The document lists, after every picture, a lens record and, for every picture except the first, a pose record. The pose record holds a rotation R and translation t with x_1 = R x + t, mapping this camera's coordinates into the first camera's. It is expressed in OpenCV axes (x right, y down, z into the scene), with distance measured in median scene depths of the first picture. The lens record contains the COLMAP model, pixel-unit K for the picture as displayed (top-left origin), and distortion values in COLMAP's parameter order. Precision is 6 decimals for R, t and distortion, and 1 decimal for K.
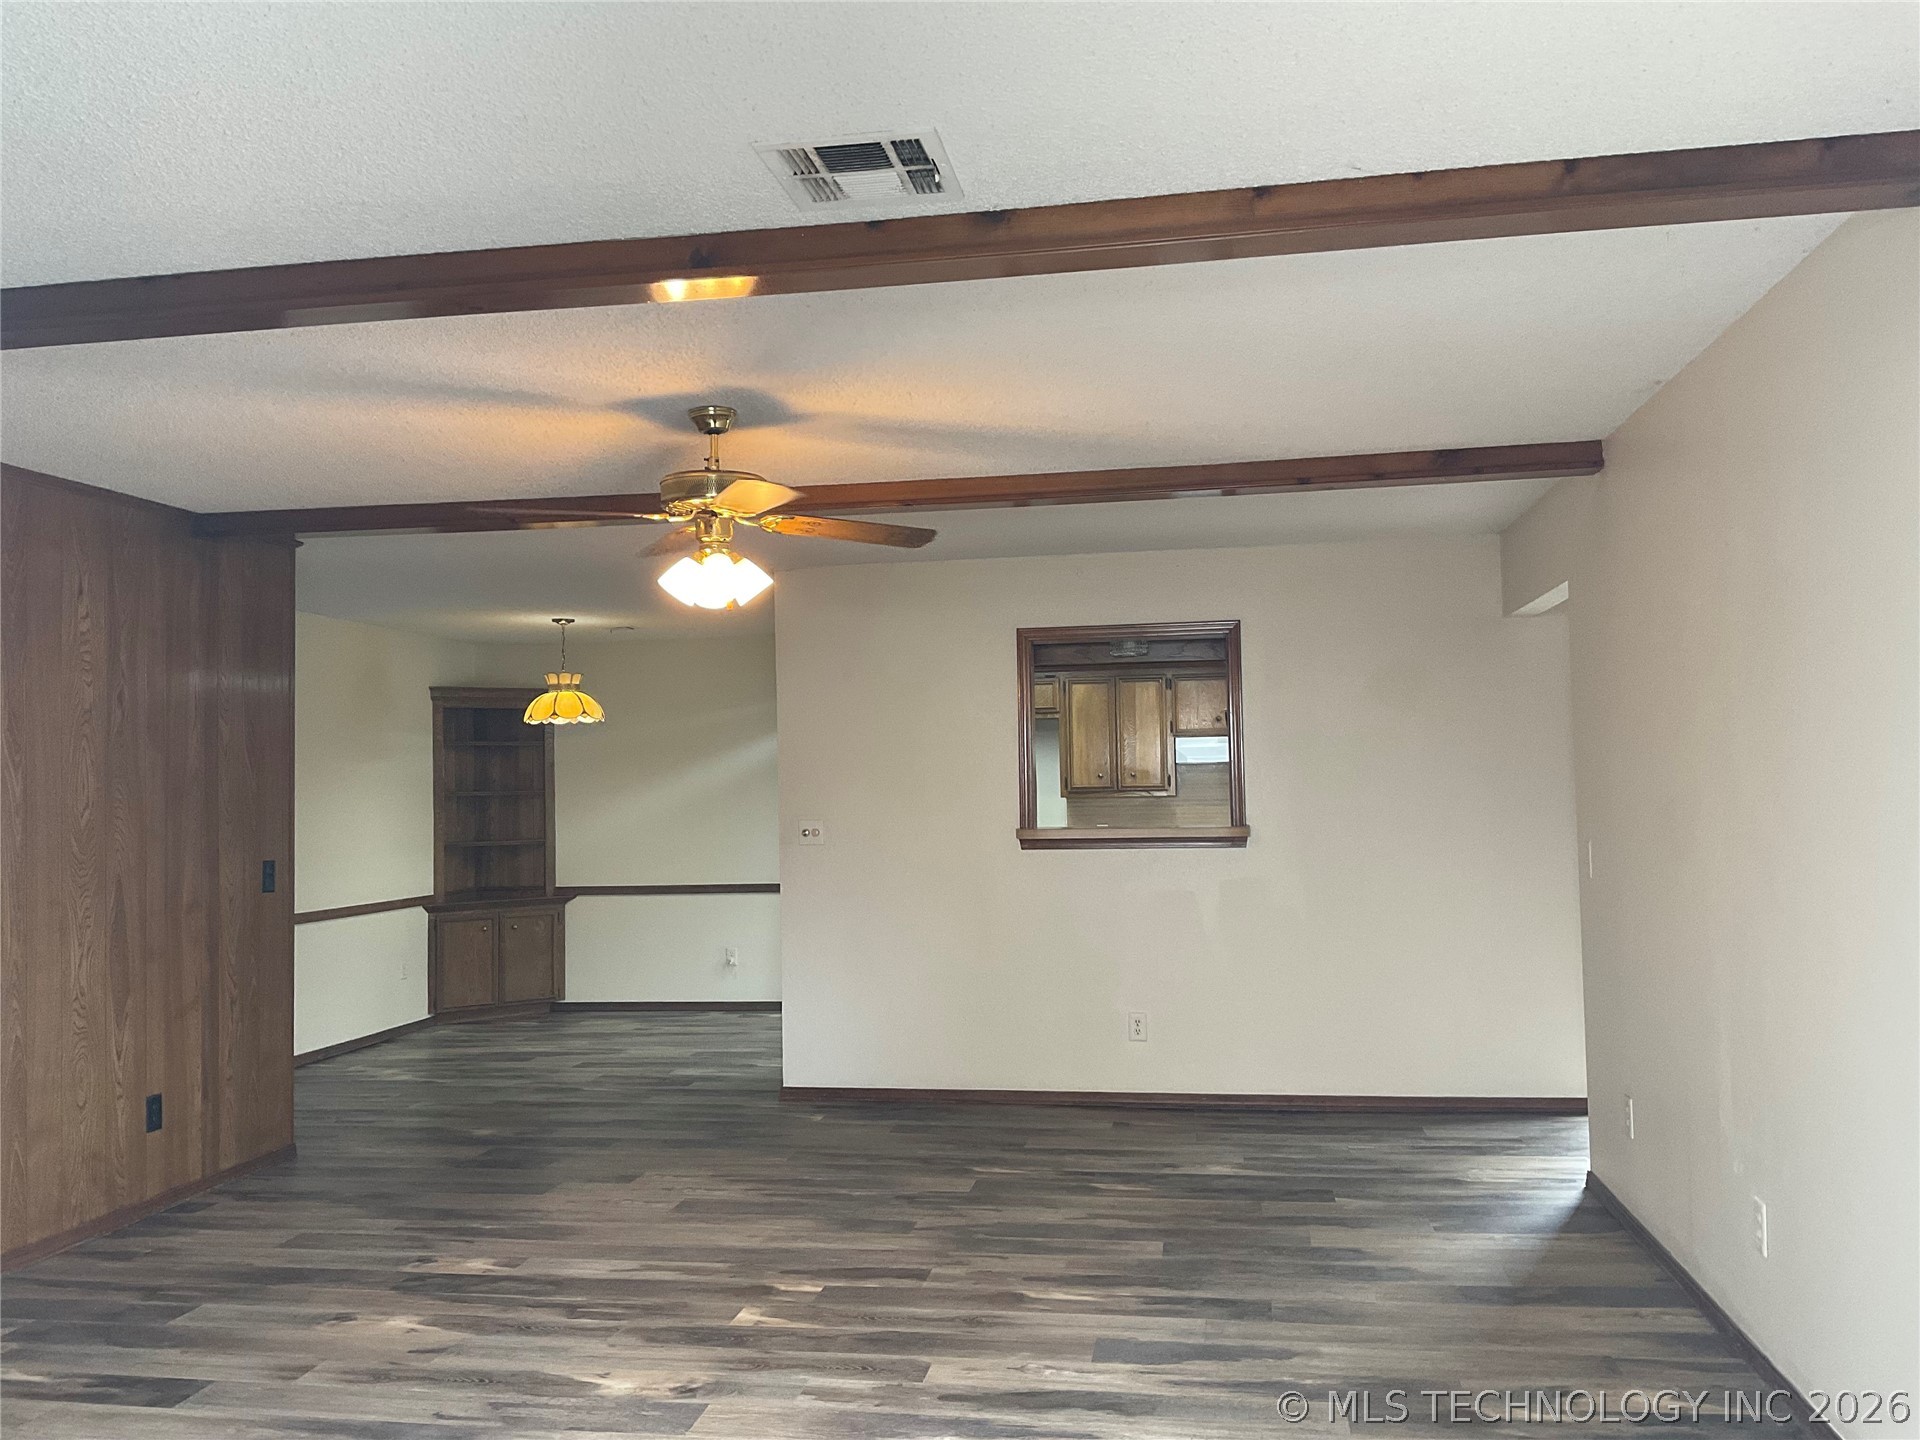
lens RADIAL K [[1585.5, 0, 964.6], [0, 1585.5, 714.2], [0, 0, 1]] dist [0.068365, -0.127512]
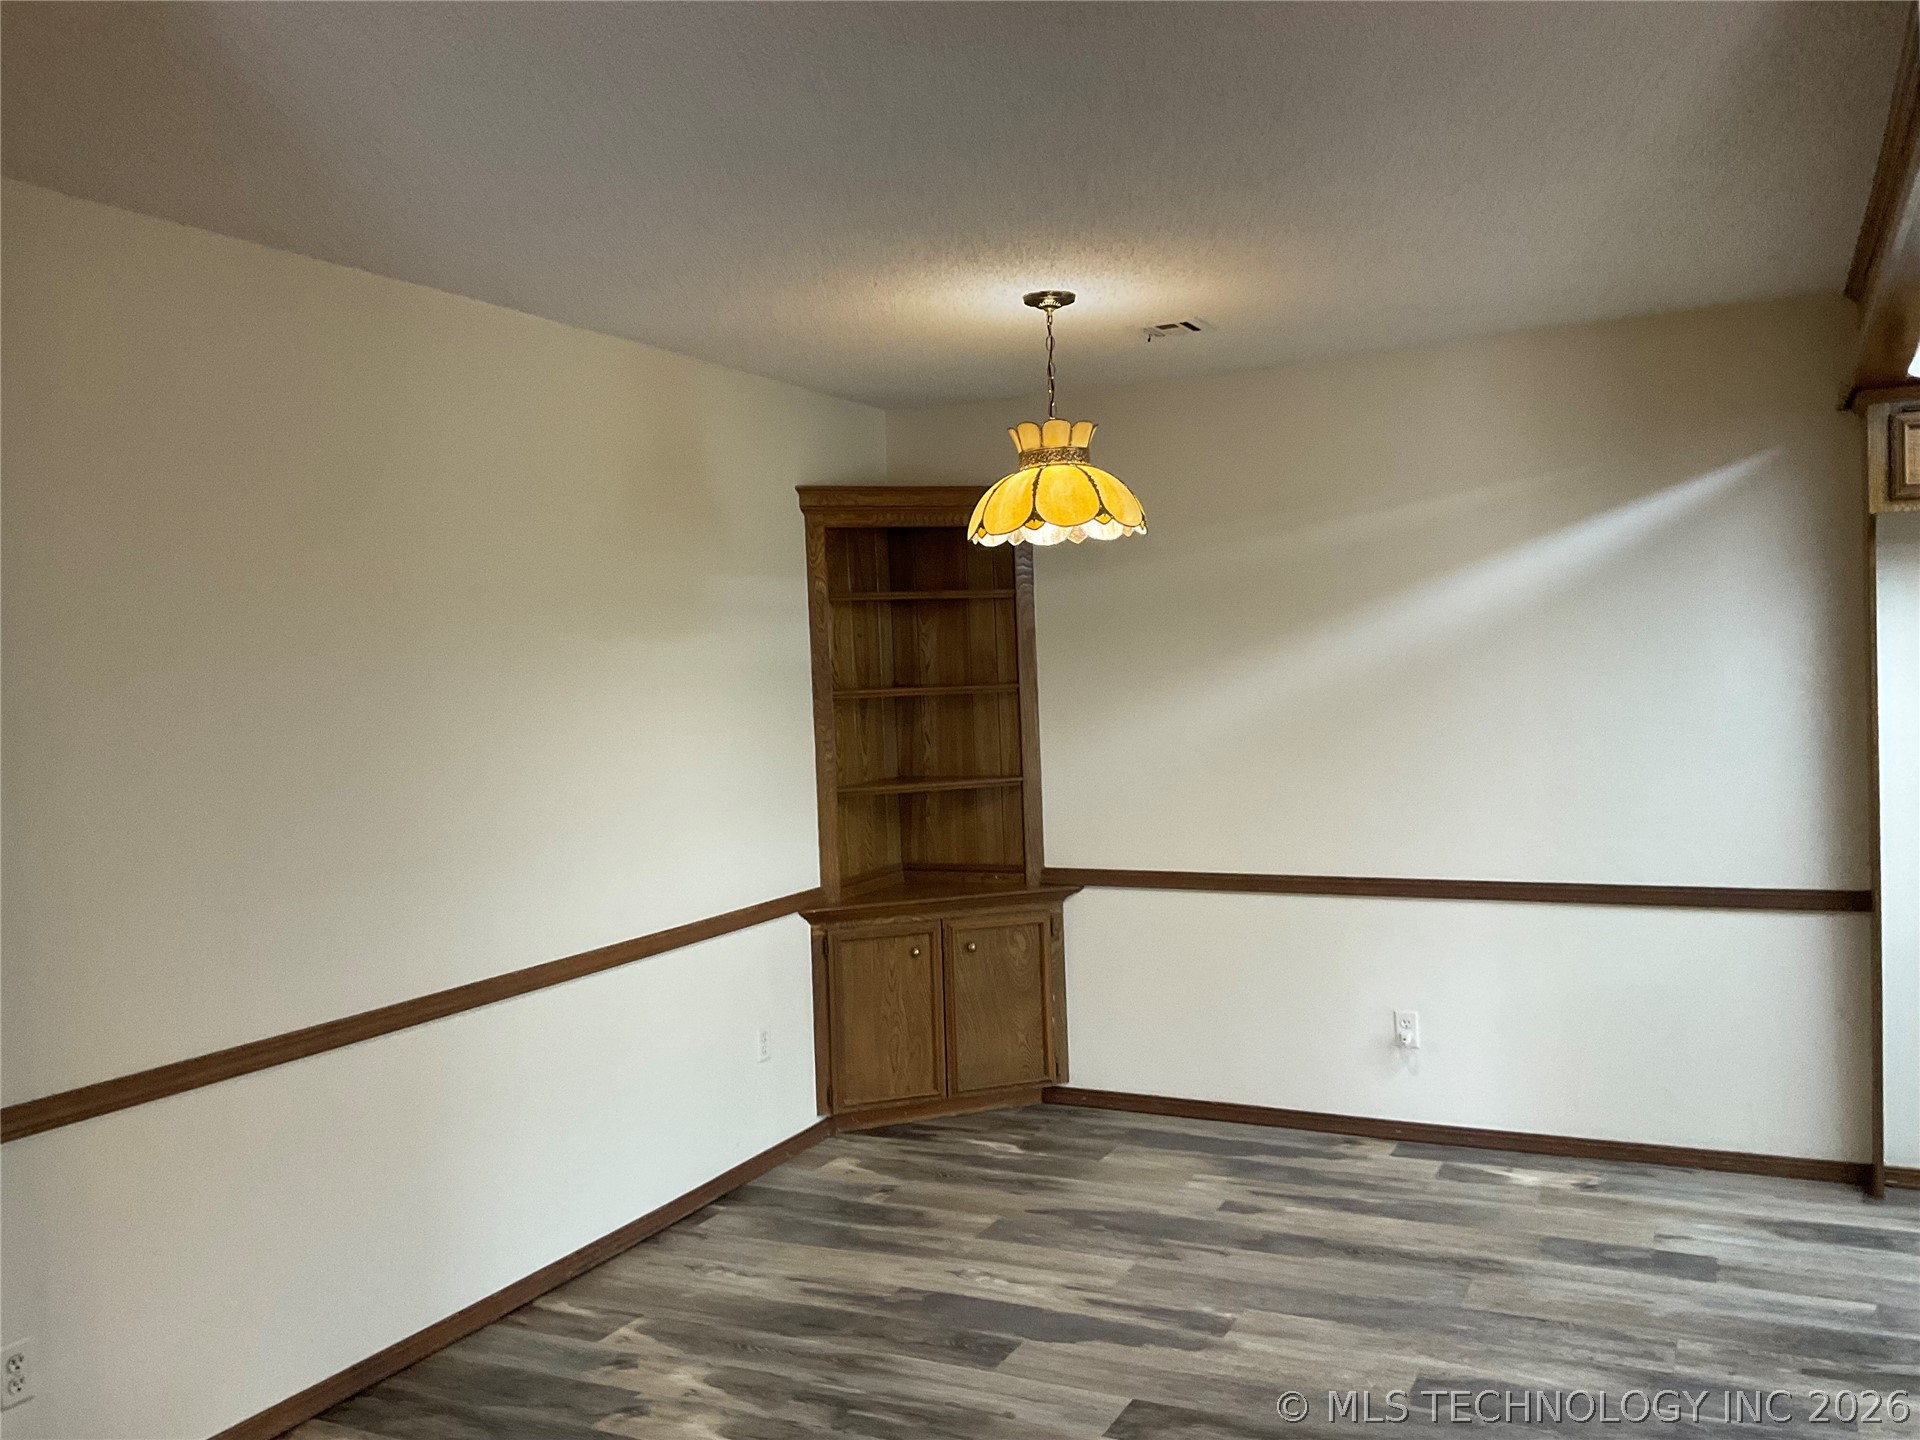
lens RADIAL K [[1585.5, 0, 957.4], [0, 1585.5, 714.7], [0, 0, 1]] dist [0.068365, -0.127512]
pose [[0.955388, -0.003868, -0.295330, -0.135025], [0.029322, 0.996217, 0.081810, 0.015408], [0.293896, -0.086820, 0.951886, 0.519226]]
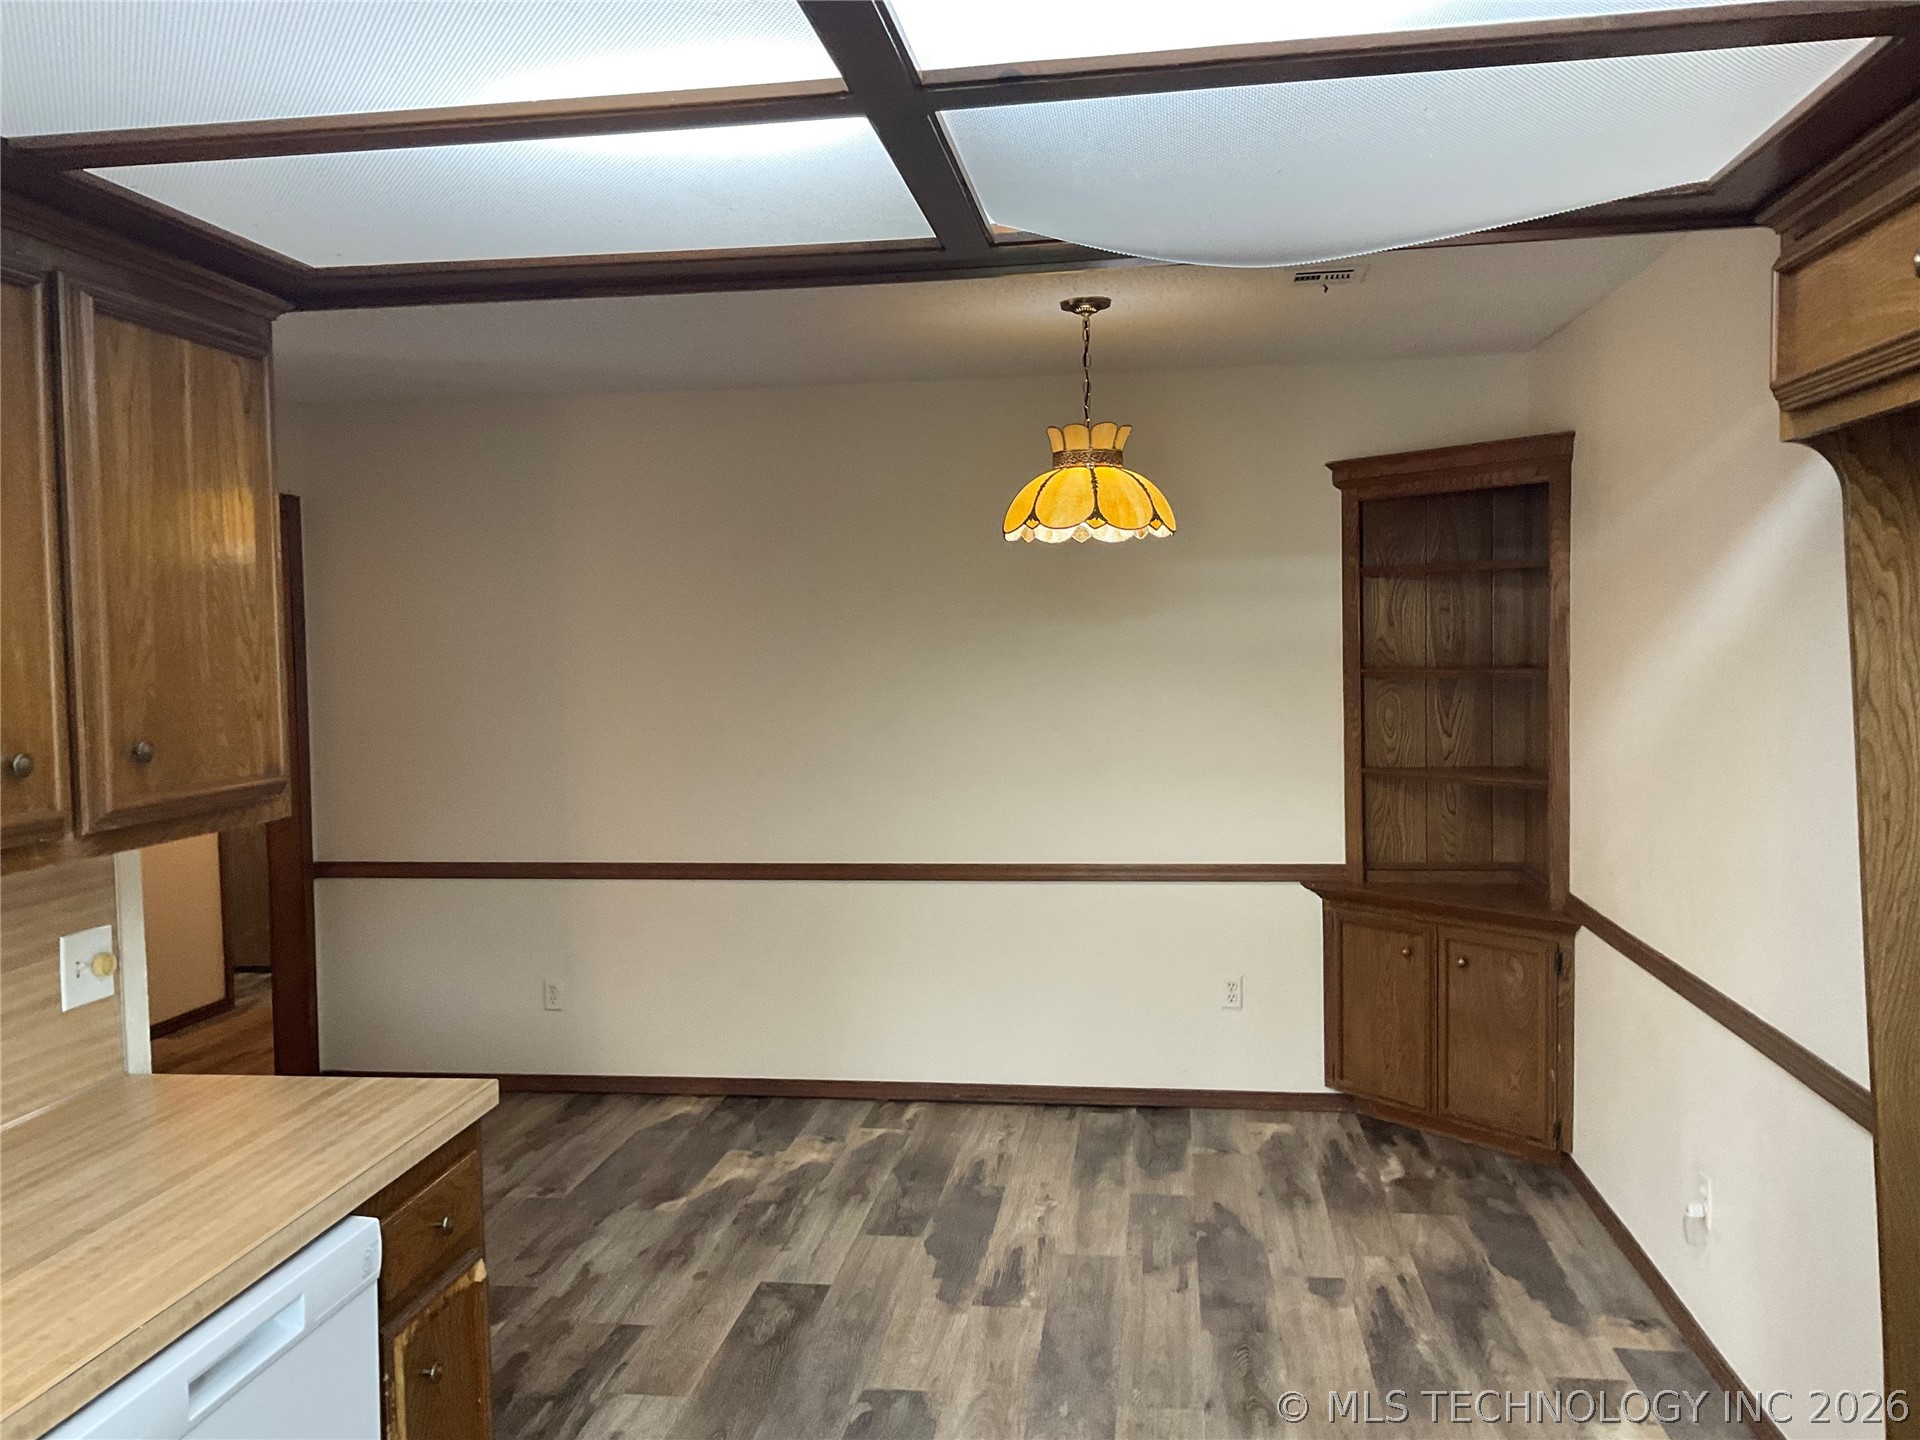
lens RADIAL K [[1585.5, 0, 941.9], [0, 1585.5, 721.3], [0, 0, 1]] dist [0.068365, -0.127512]
pose [[0.025158, 0.075425, -0.996834, 0.177910], [0.061143, 0.995167, 0.076842, 0.018285], [0.997812, -0.062883, 0.020425, 0.855074]]
